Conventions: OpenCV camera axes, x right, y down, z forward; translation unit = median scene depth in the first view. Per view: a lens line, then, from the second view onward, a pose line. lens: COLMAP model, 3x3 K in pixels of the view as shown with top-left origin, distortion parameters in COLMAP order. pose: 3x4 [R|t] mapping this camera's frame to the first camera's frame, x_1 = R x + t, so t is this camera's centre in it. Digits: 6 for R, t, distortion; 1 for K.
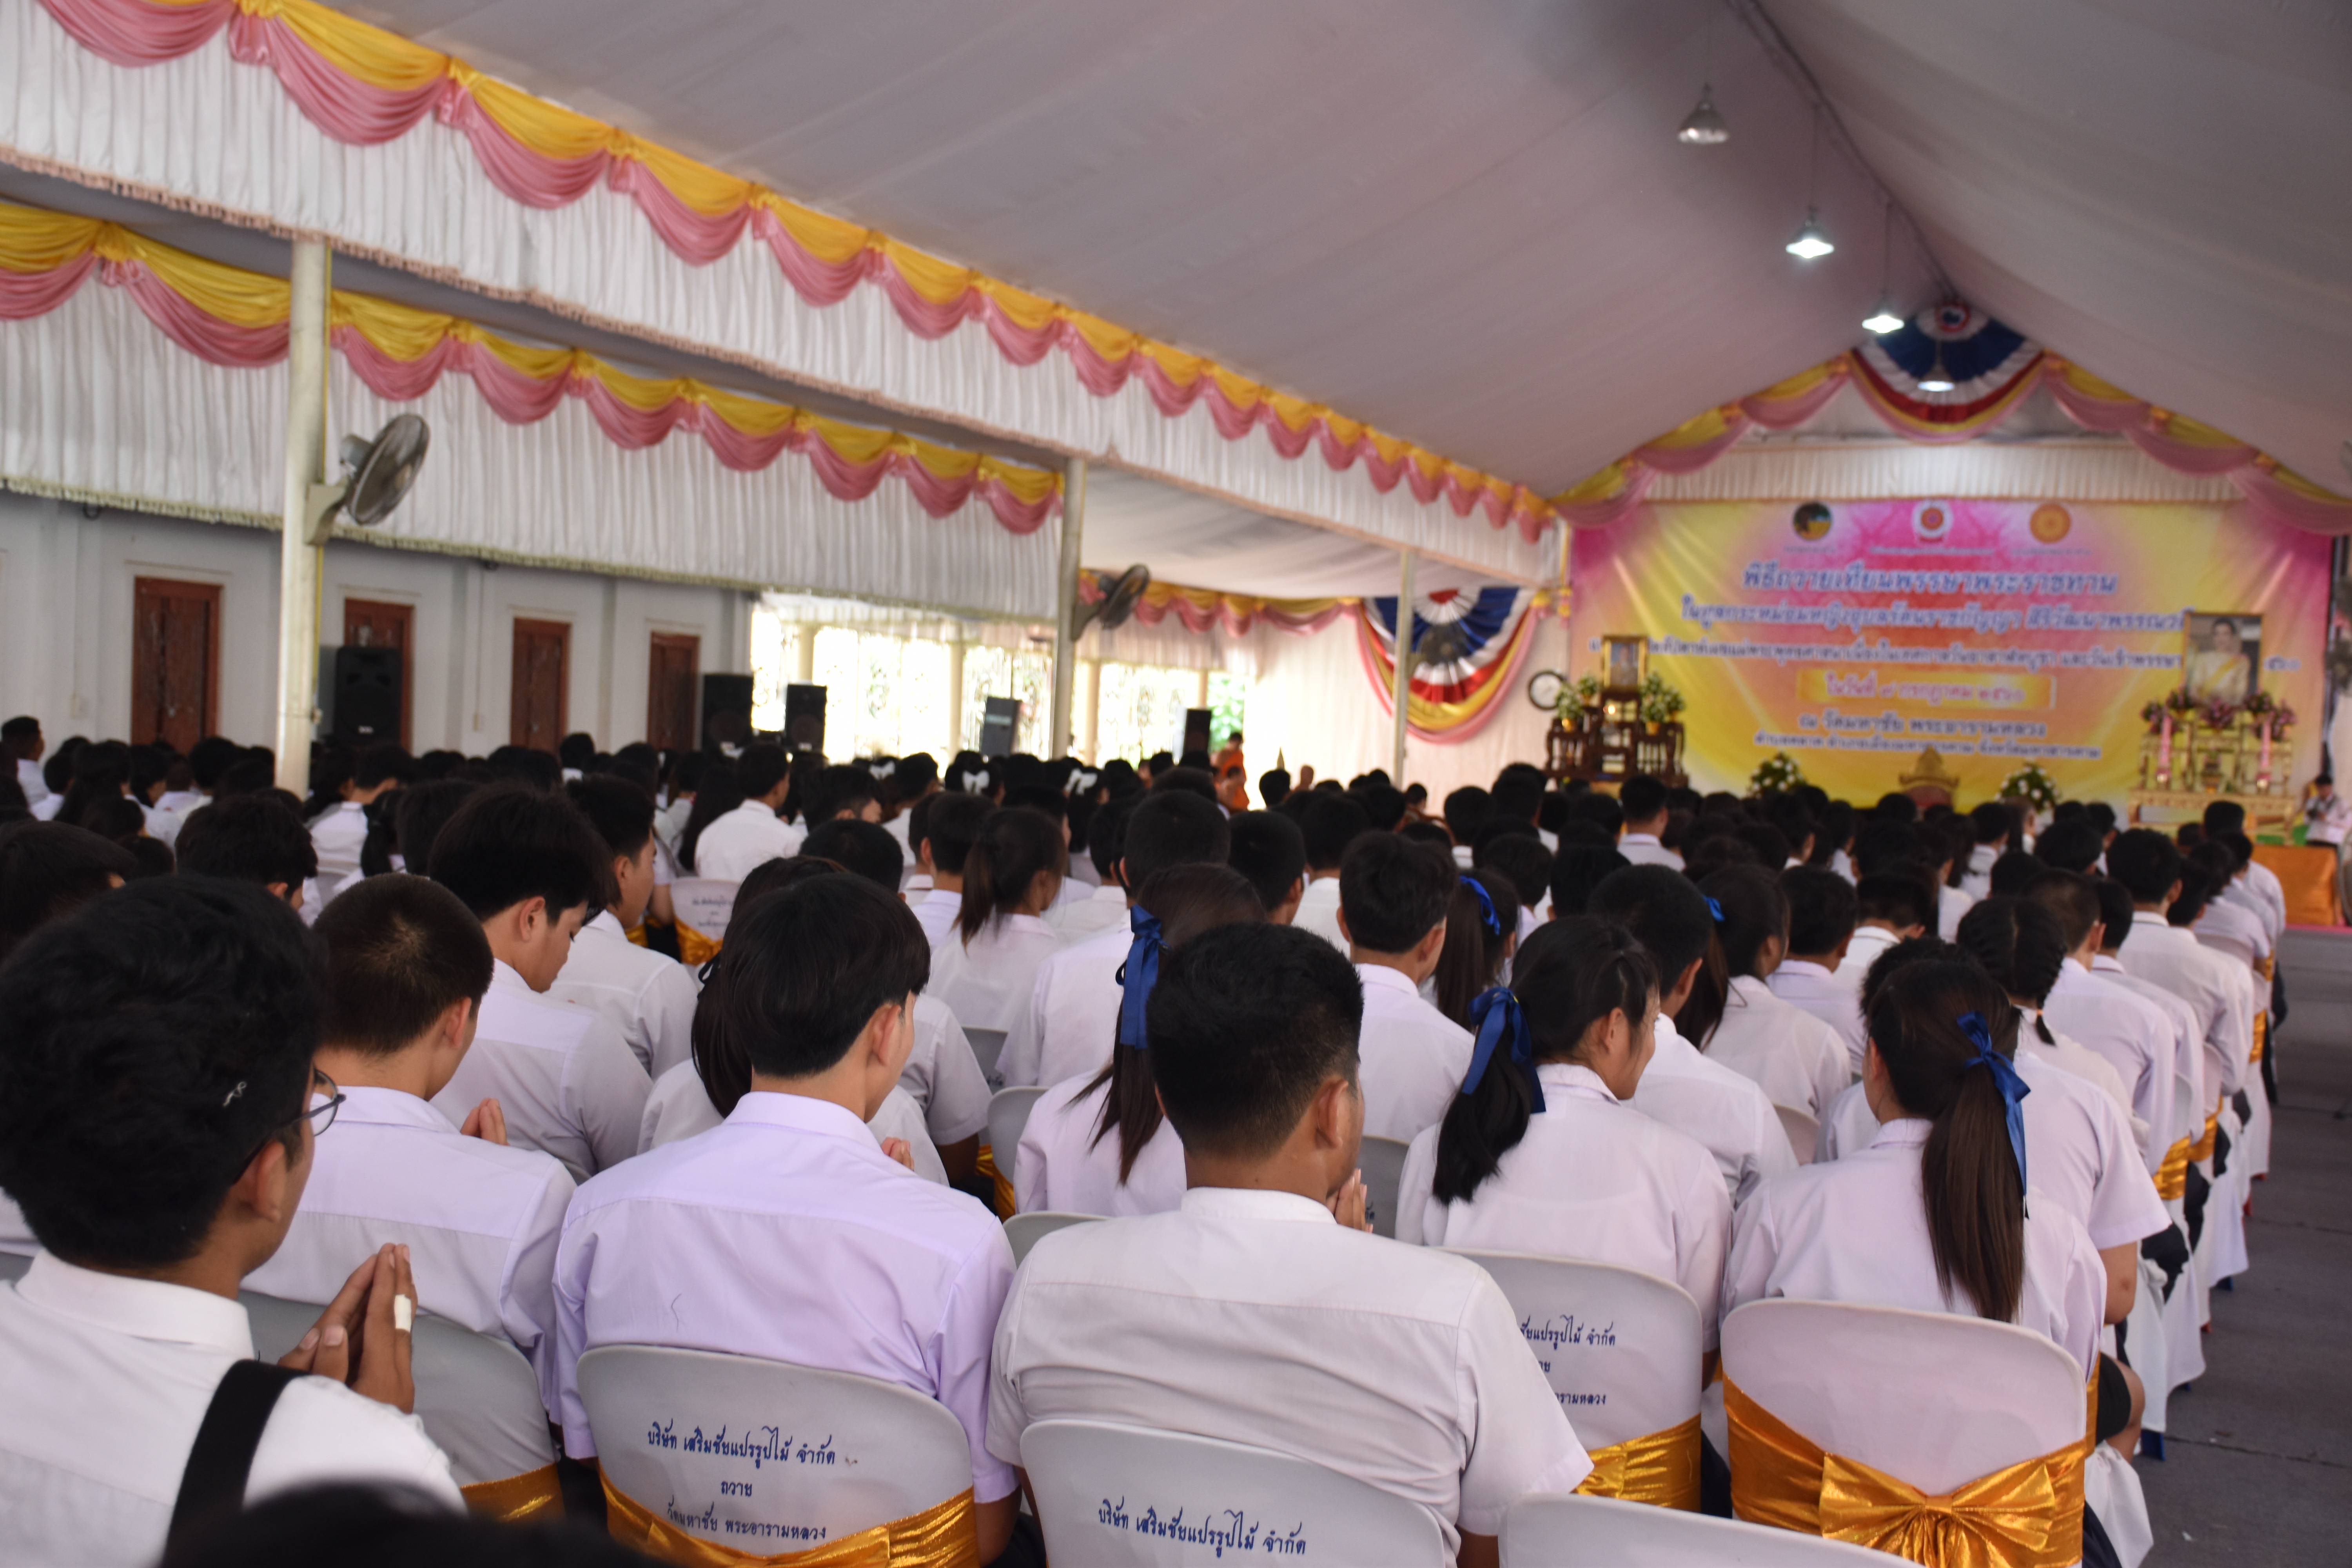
lens RADIAL K [[3009.2, 0, 1168.5], [0, 3009.2, 776.5], [0, 0, 1]] dist [0.149593, 0.000000]
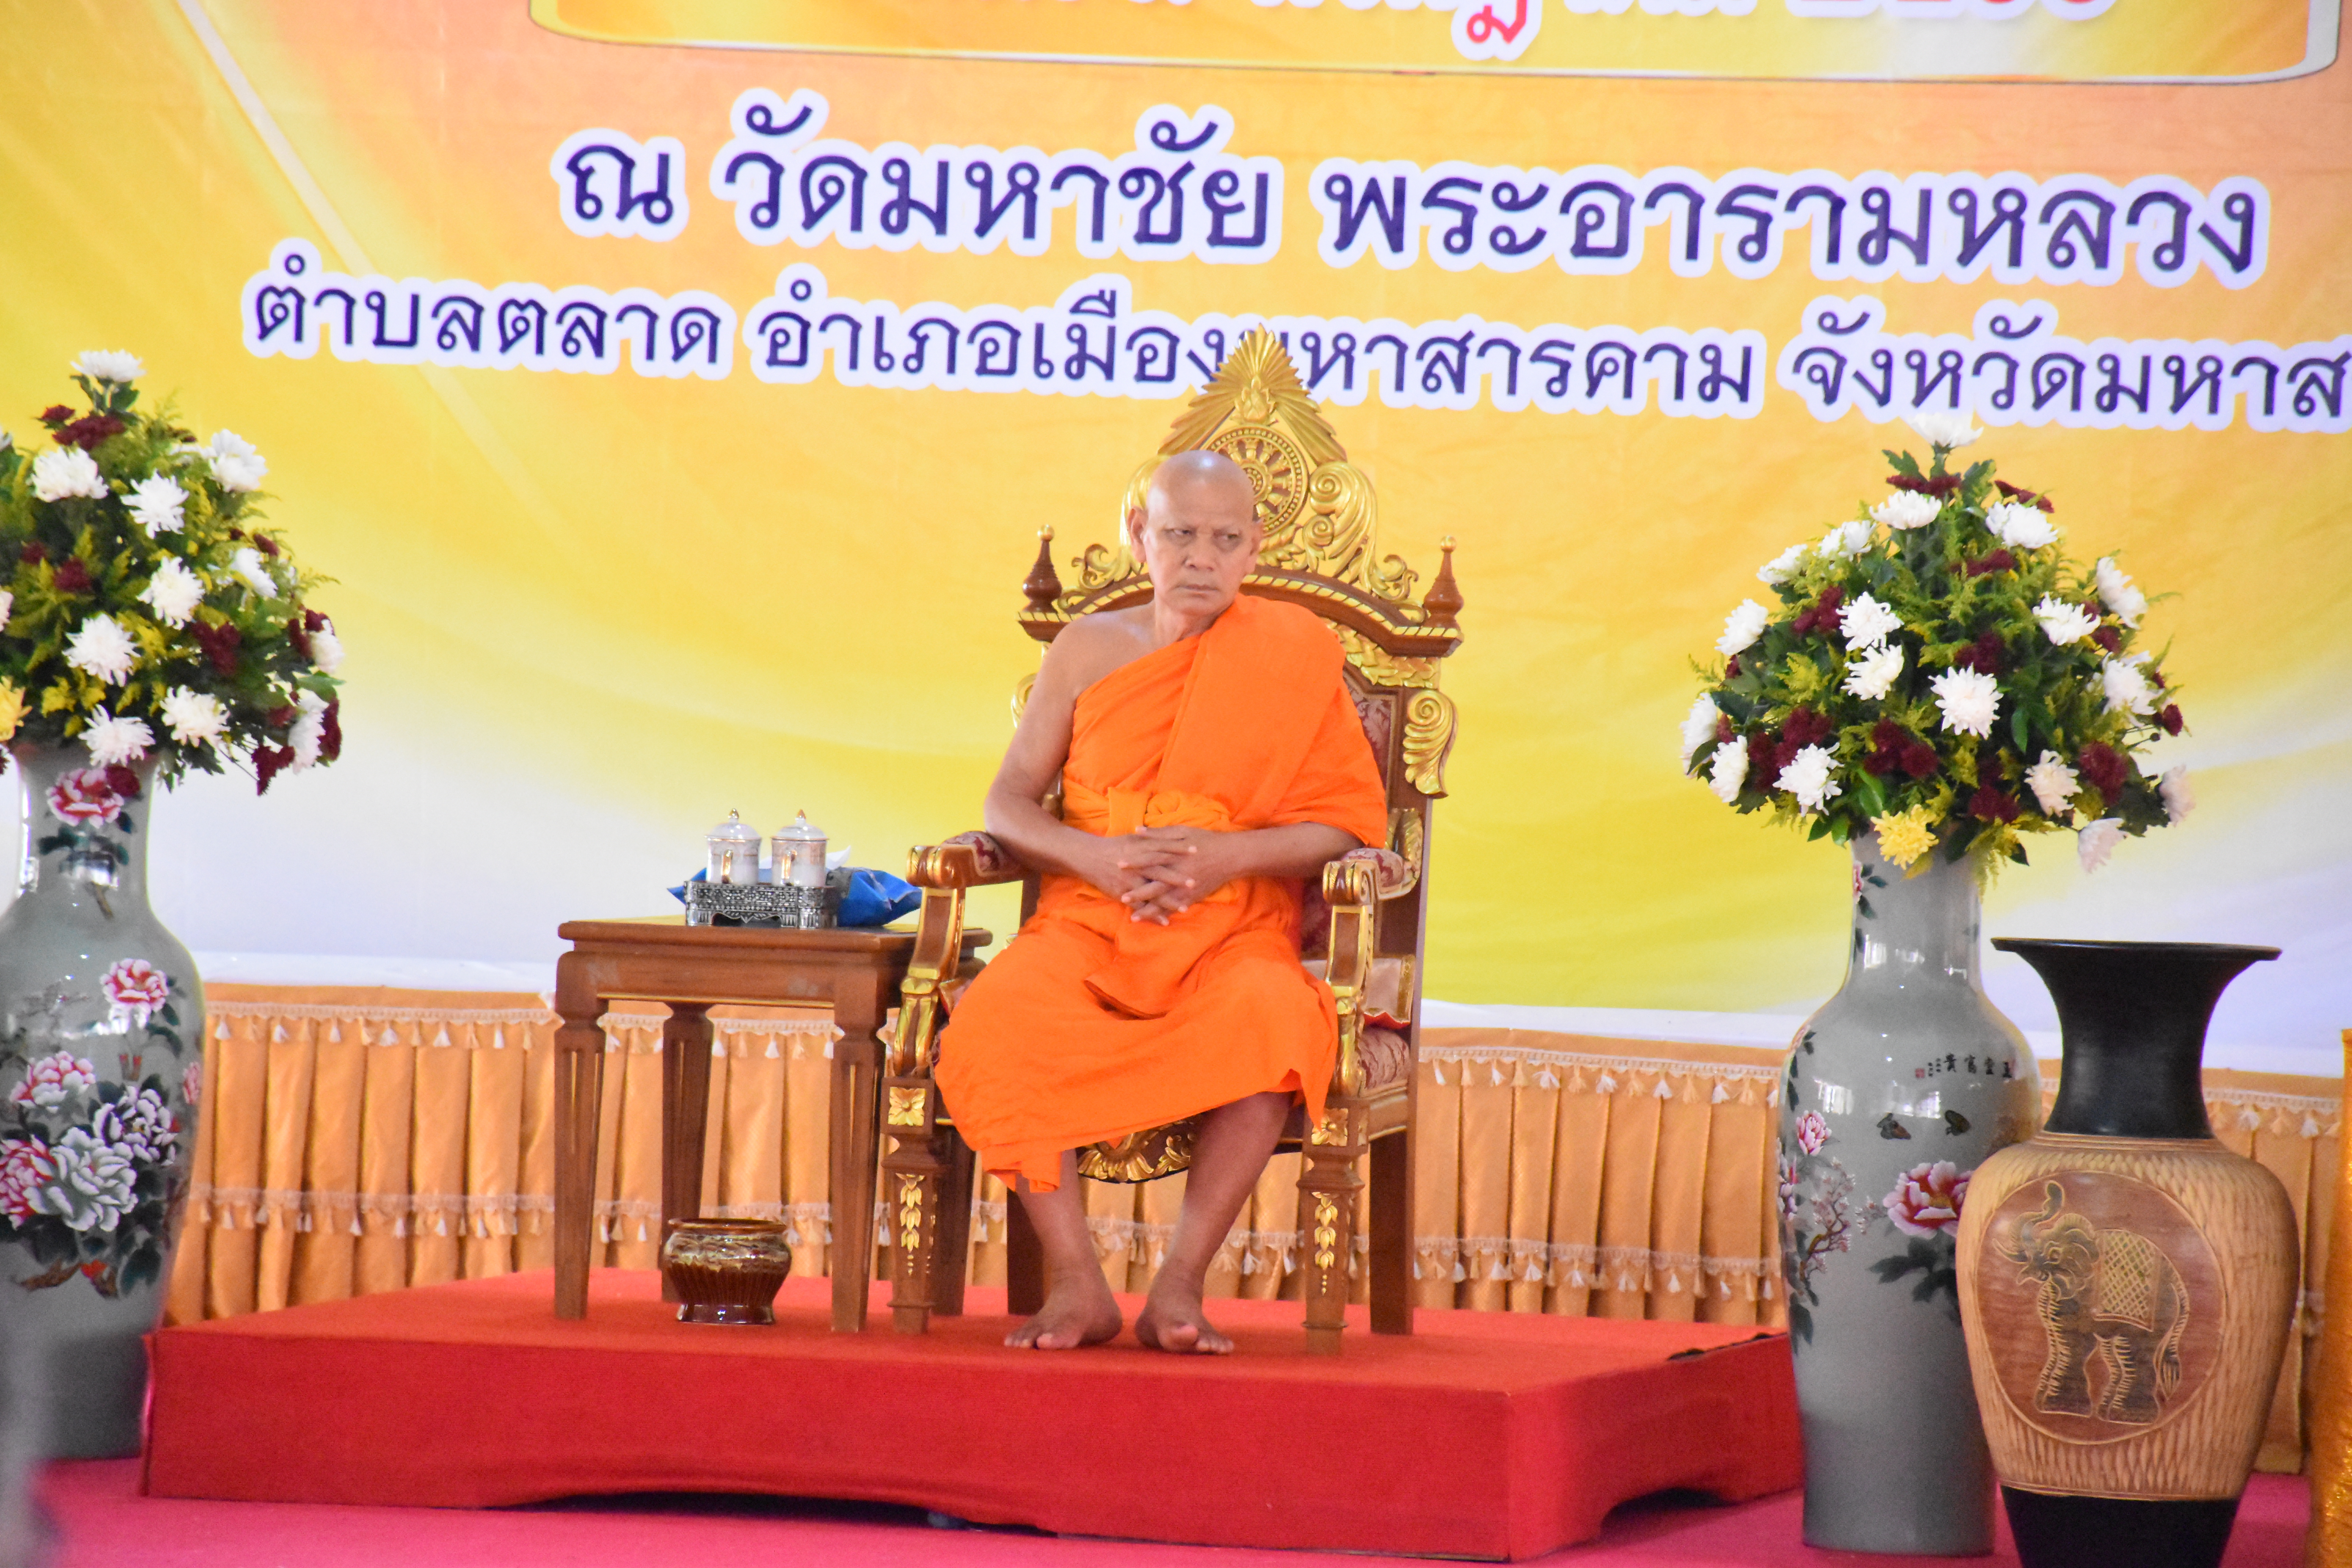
lens RADIAL K [[13896.1, 0, 1162.6], [0, 13896.1, 802.9], [0, 0, 1]] dist [3.084322, 0.000000]
pose [[0.992314, -0.006878, 0.123552, 0.160086], [0.005728, 0.999937, 0.009659, 0.003802], [-0.123611, -0.008877, 0.992291, 0.377494]]
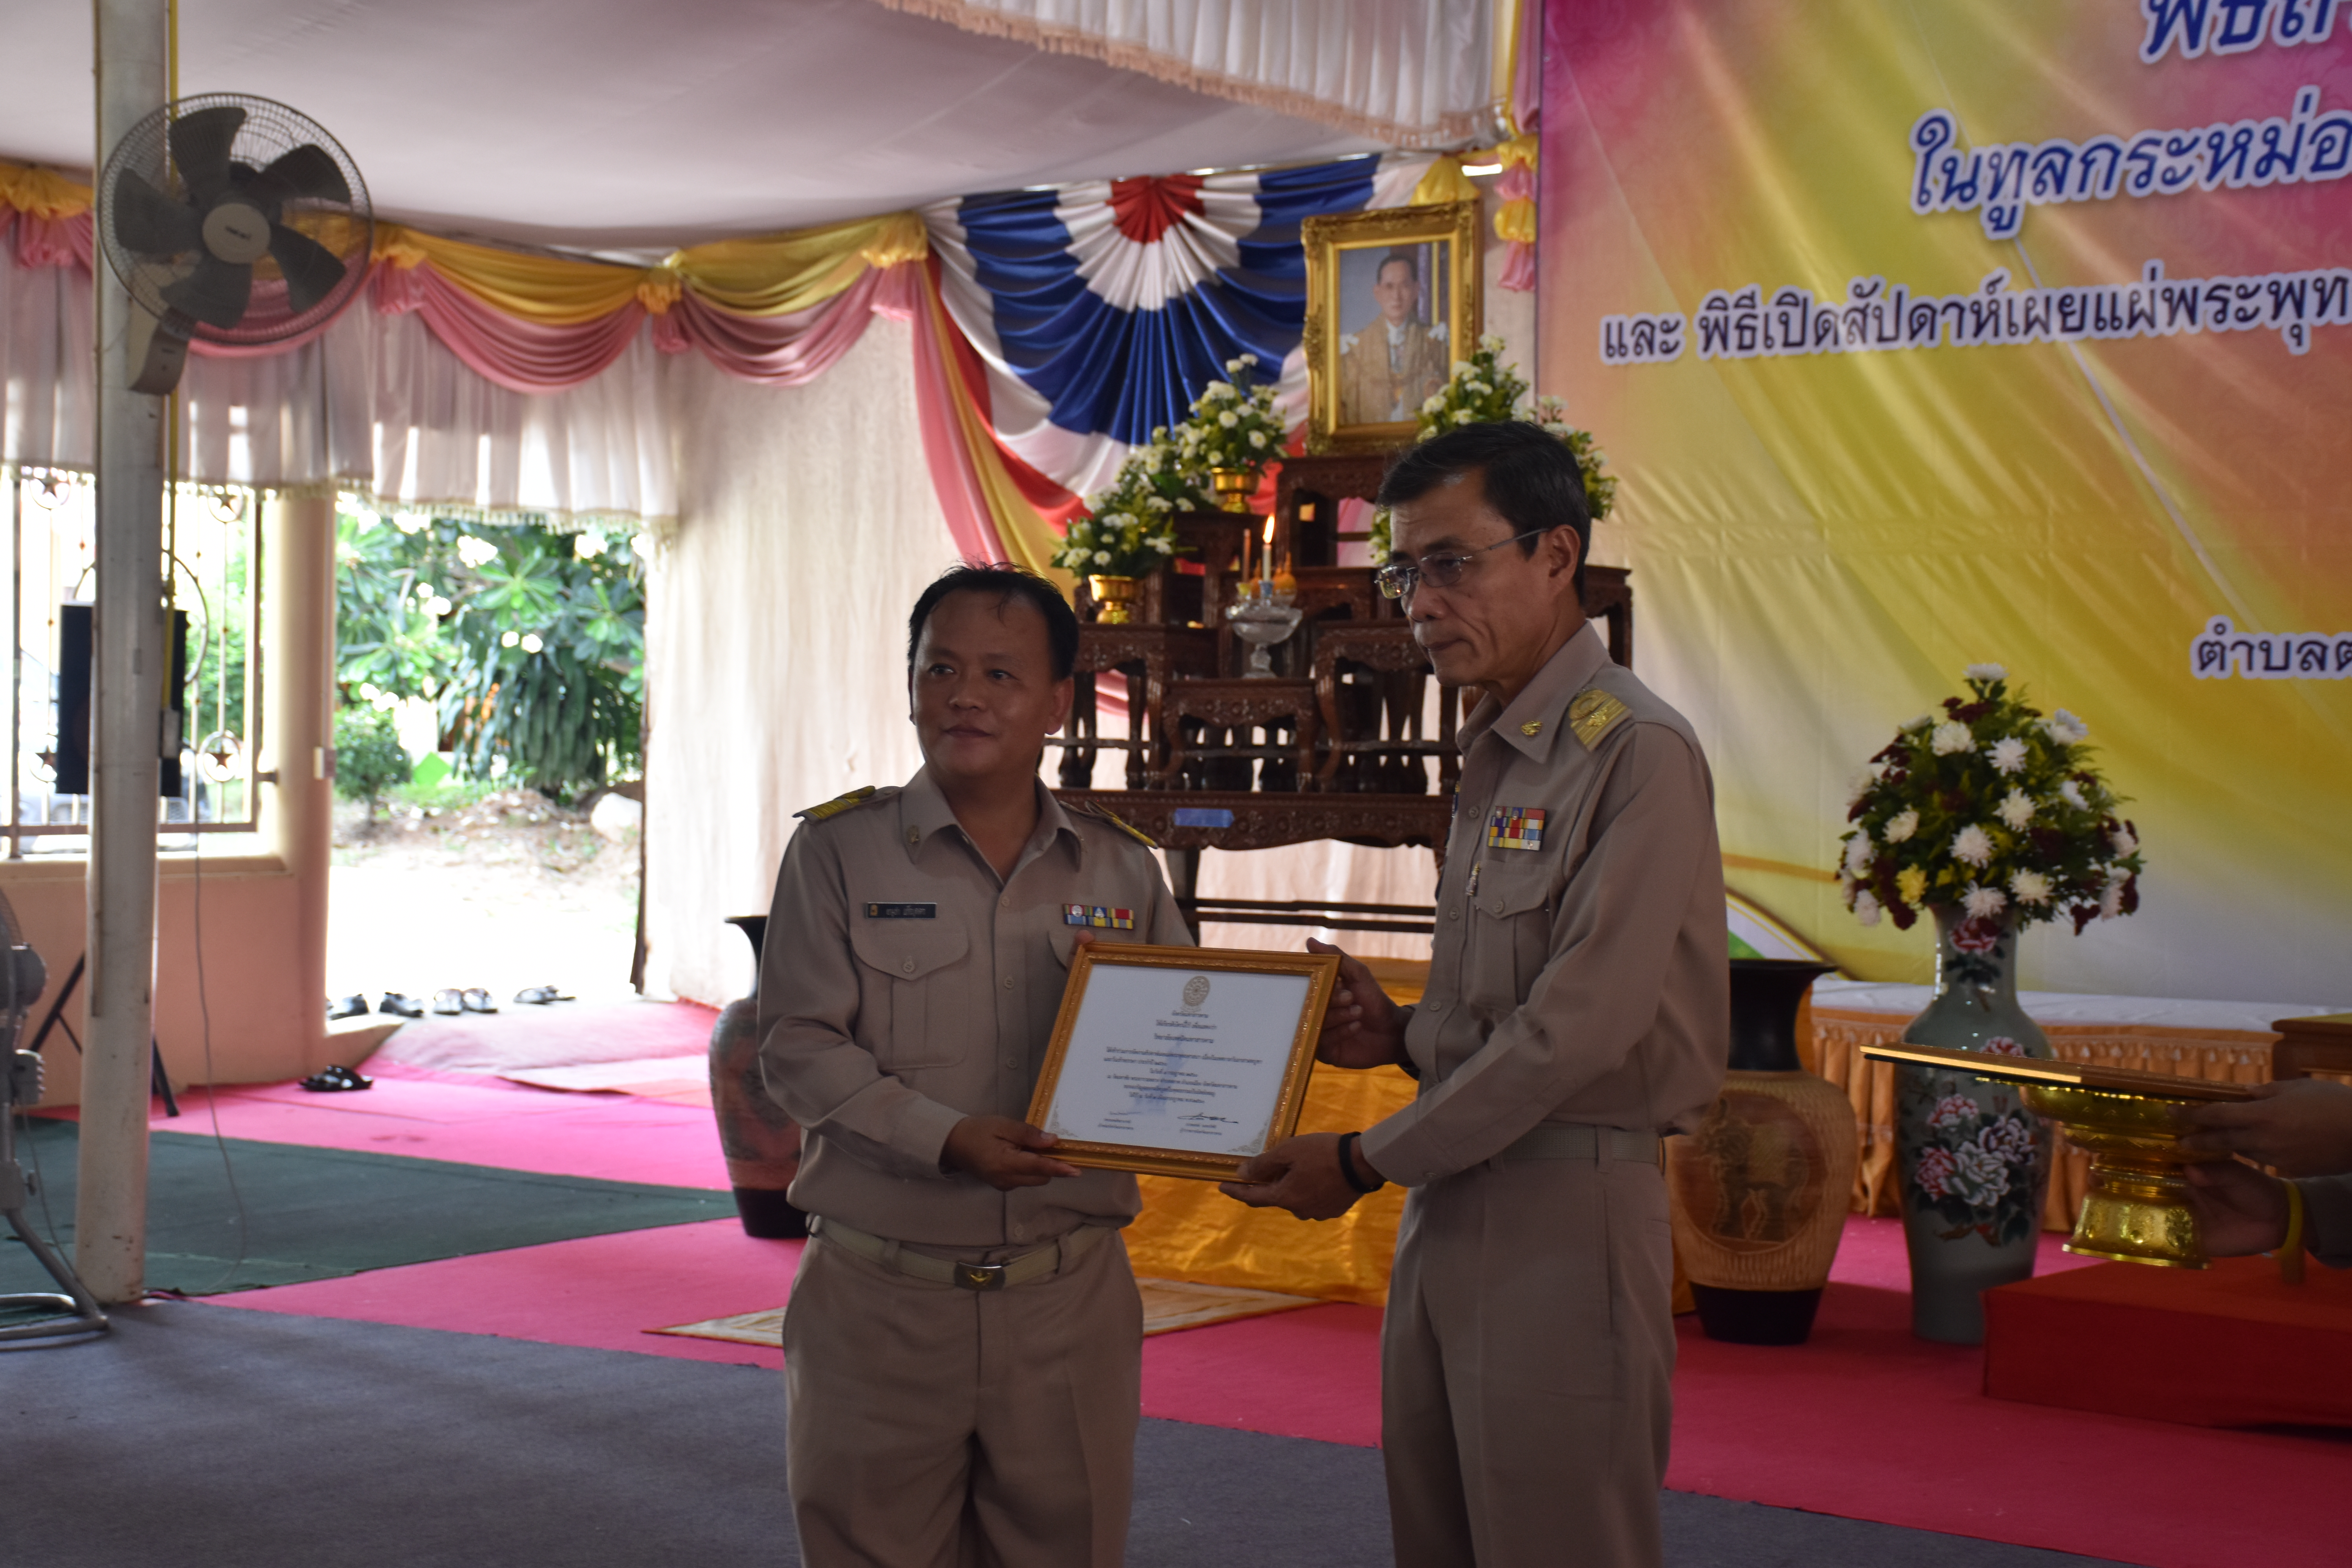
lens RADIAL K [[3933.9, 0, 1144.7], [0, 3933.9, 793.3], [0, 0, 1]] dist [0.330062, 0.000000]
pose [[0.964278, -0.024673, -0.263741, 0.202554], [0.021636, 0.999662, -0.014413, 0.002121], [0.264007, 0.008192, 0.964486, 0.668699]]
